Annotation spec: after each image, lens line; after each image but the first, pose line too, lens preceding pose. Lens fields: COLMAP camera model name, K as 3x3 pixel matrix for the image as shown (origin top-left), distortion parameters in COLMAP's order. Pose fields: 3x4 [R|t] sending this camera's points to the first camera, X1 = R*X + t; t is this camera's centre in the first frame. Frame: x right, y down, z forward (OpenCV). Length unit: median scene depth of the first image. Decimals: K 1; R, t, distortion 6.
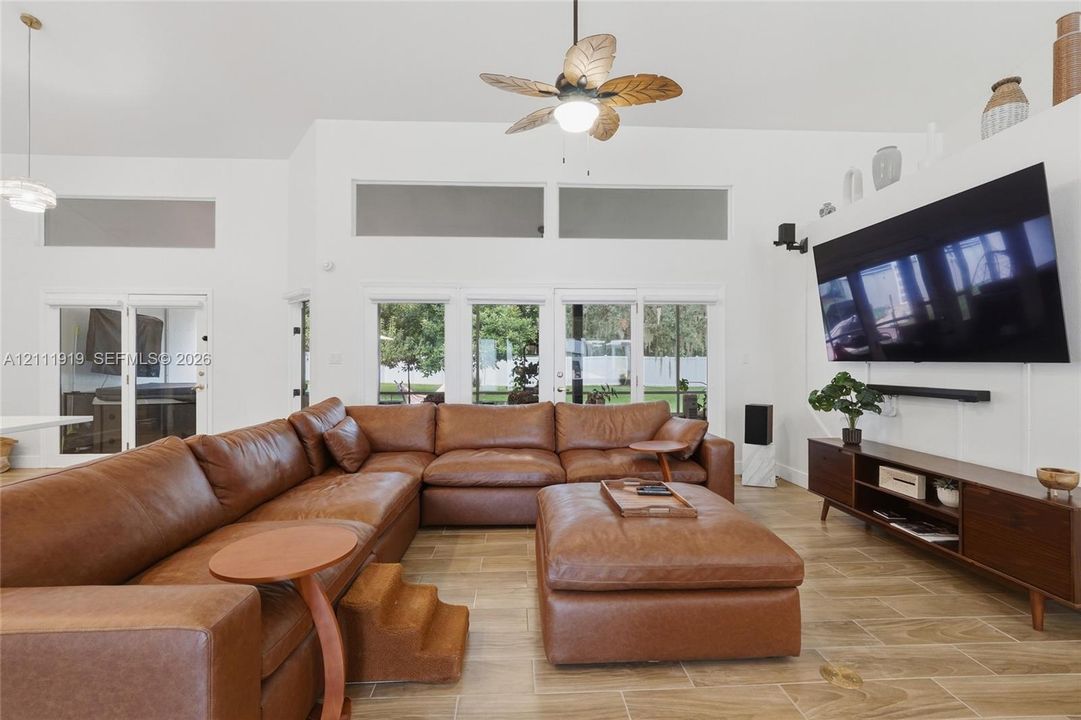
lens RADIAL K [[470.1, 0, 540.5], [0, 470.1, 360.0], [0, 0, 1]] dist [-0.003060, -0.000197]
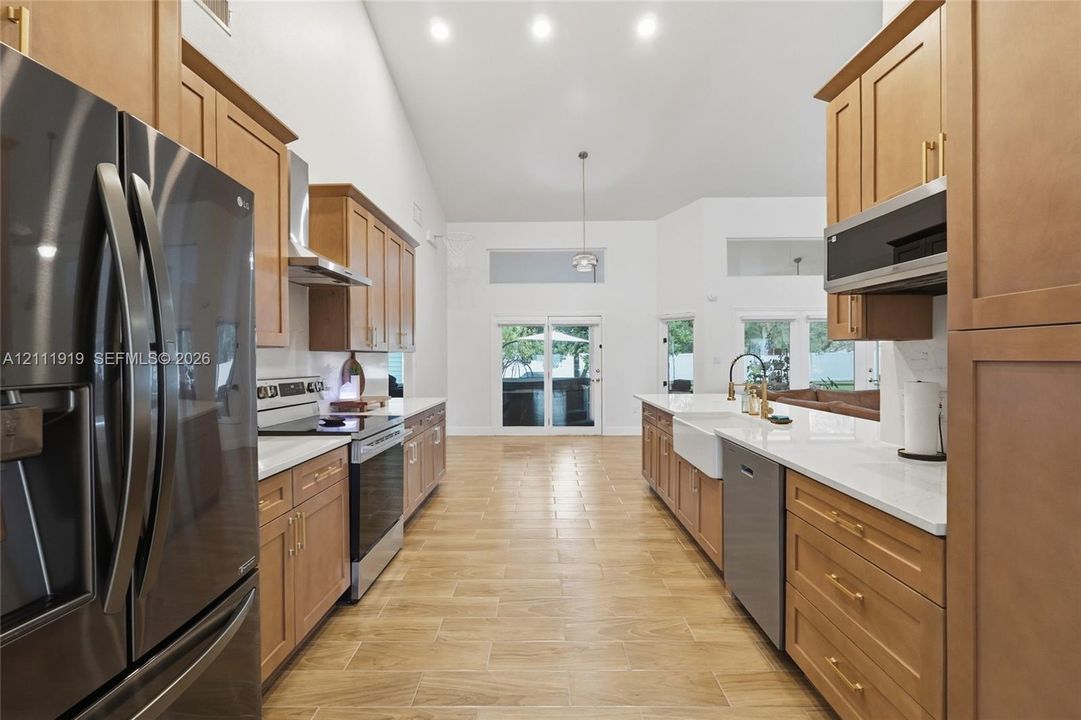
lens RADIAL K [[470.1, 0, 540.5], [0, 470.1, 360.0], [0, 0, 1]] dist [-0.003060, -0.000197]
pose [[0.996336, -0.008156, -0.085138, -0.789760], [0.008306, 0.999965, 0.001402, -0.008359], [0.085123, -0.002104, 0.996368, -0.464739]]
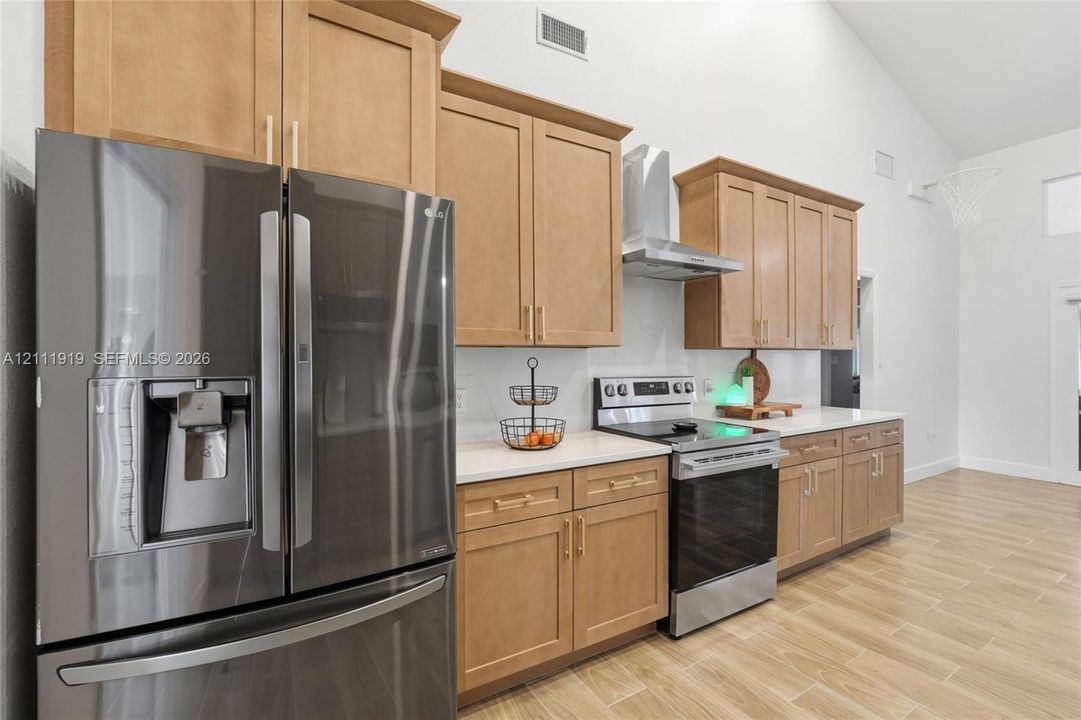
lens RADIAL K [[470.1, 0, 540.5], [0, 470.1, 360.0], [0, 0, 1]] dist [-0.003060, -0.000197]
pose [[0.447192, 0.001274, -0.894437, -0.701344], [0.001181, 0.999997, 0.002015, -0.009799], [0.894437, -0.001958, 0.447189, -0.296066]]
